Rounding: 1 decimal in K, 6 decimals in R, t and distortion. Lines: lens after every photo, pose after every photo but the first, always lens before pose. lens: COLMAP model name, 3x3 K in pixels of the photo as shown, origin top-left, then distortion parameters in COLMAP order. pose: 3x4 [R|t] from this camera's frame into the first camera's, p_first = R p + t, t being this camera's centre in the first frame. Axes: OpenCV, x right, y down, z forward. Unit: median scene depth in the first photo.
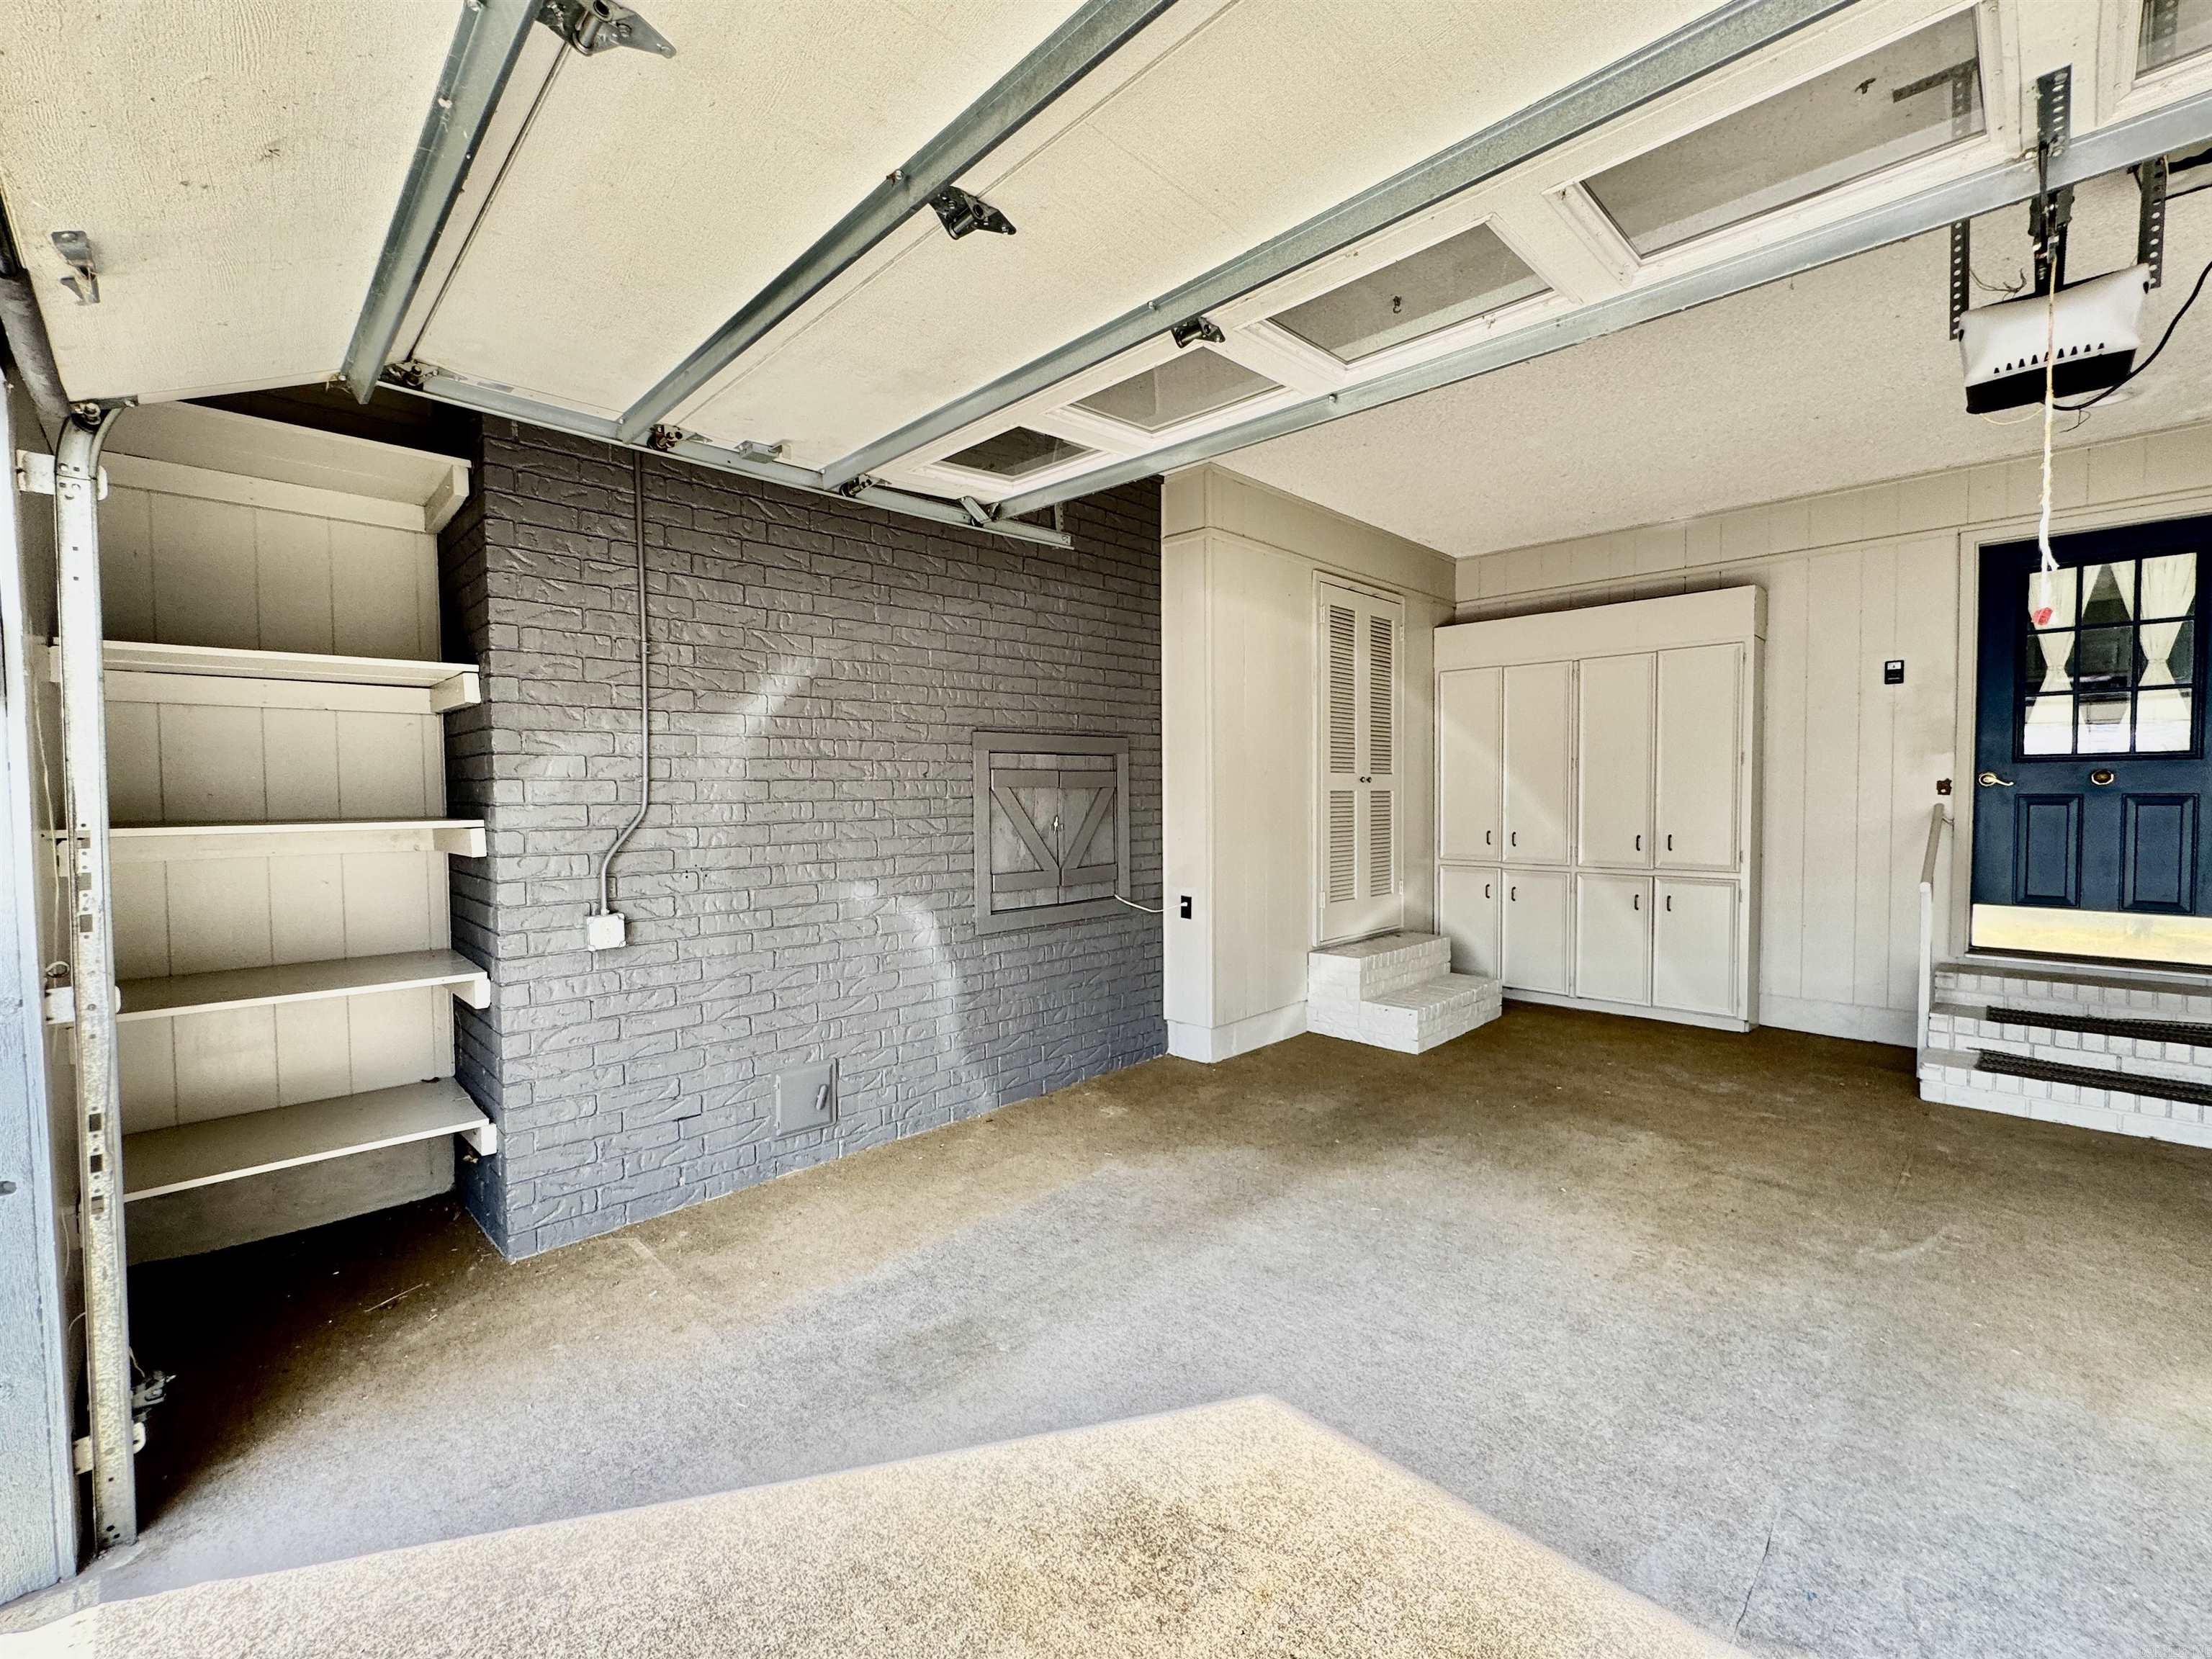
lens RADIAL K [[879.8, 0, 1110.7], [0, 879.8, 828.0], [0, 0, 1]] dist [-0.001002, -0.000226]
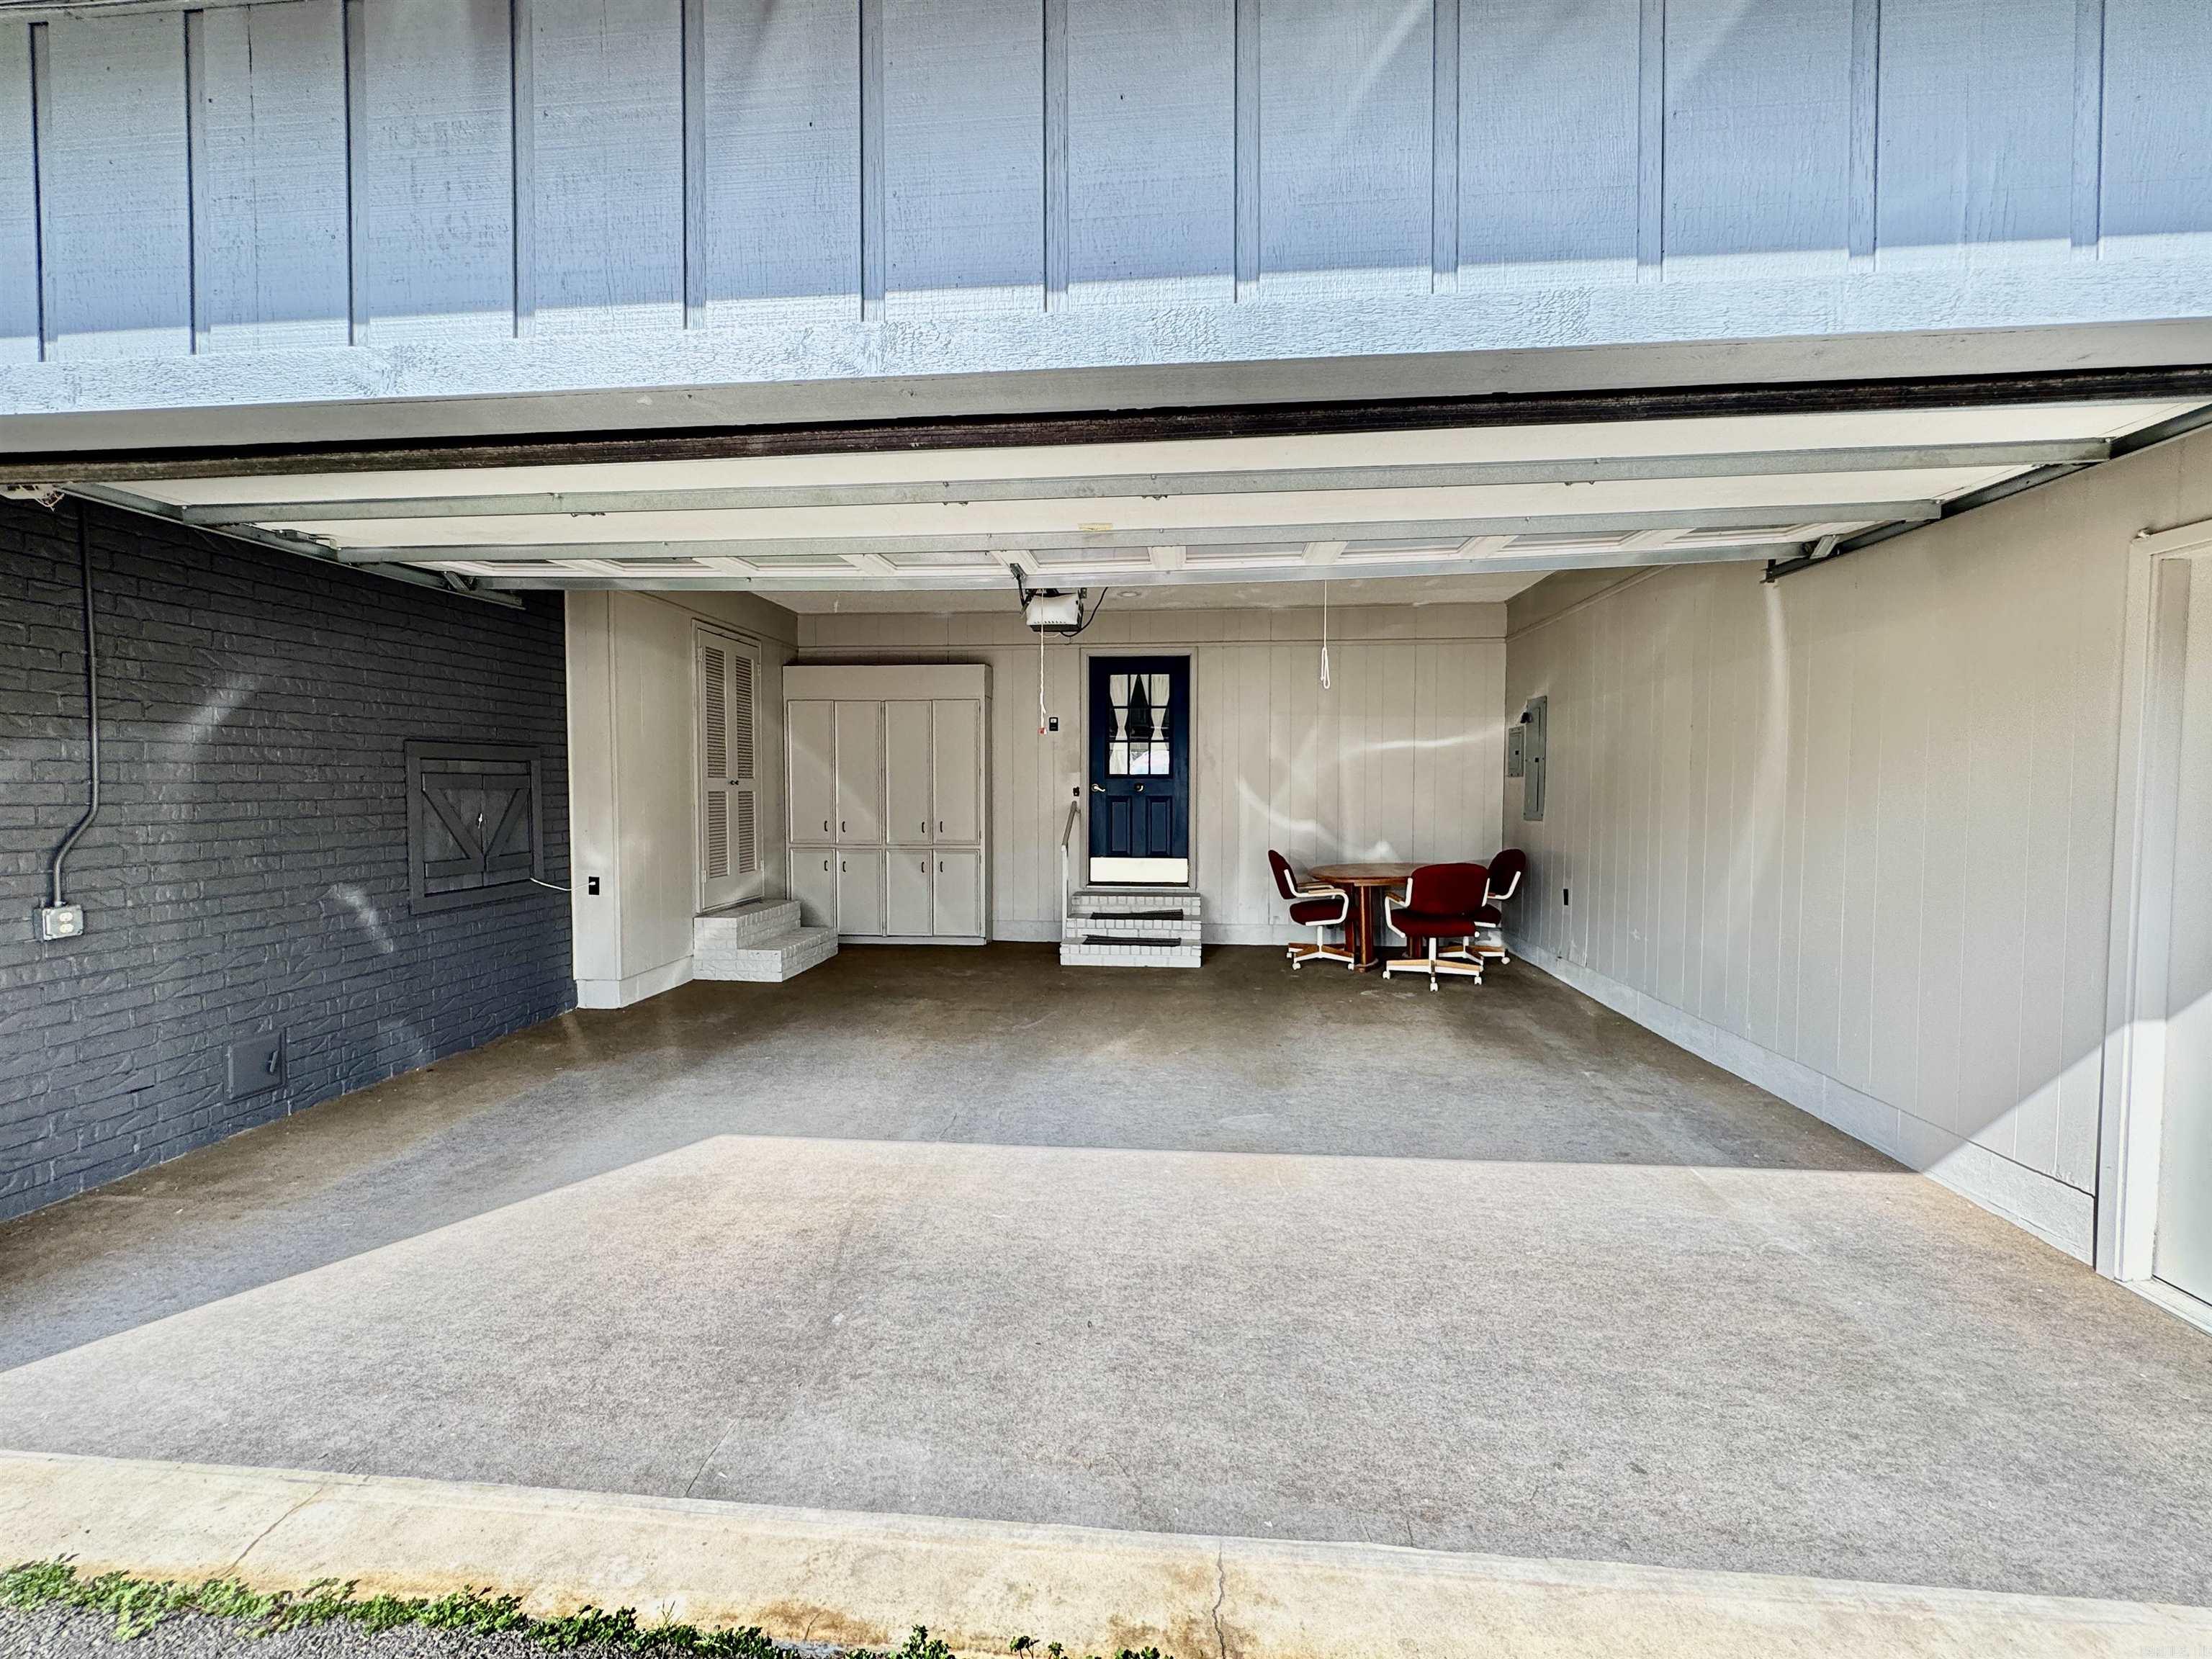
lens RADIAL K [[879.8, 0, 1110.2], [0, 879.8, 820.8], [0, 0, 1]] dist [-0.001002, -0.000226]
pose [[0.746275, -0.015510, 0.665457, -0.226944], [0.016931, 0.999847, 0.004317, 0.006756], [-0.665422, 0.008045, 0.746424, -0.473540]]
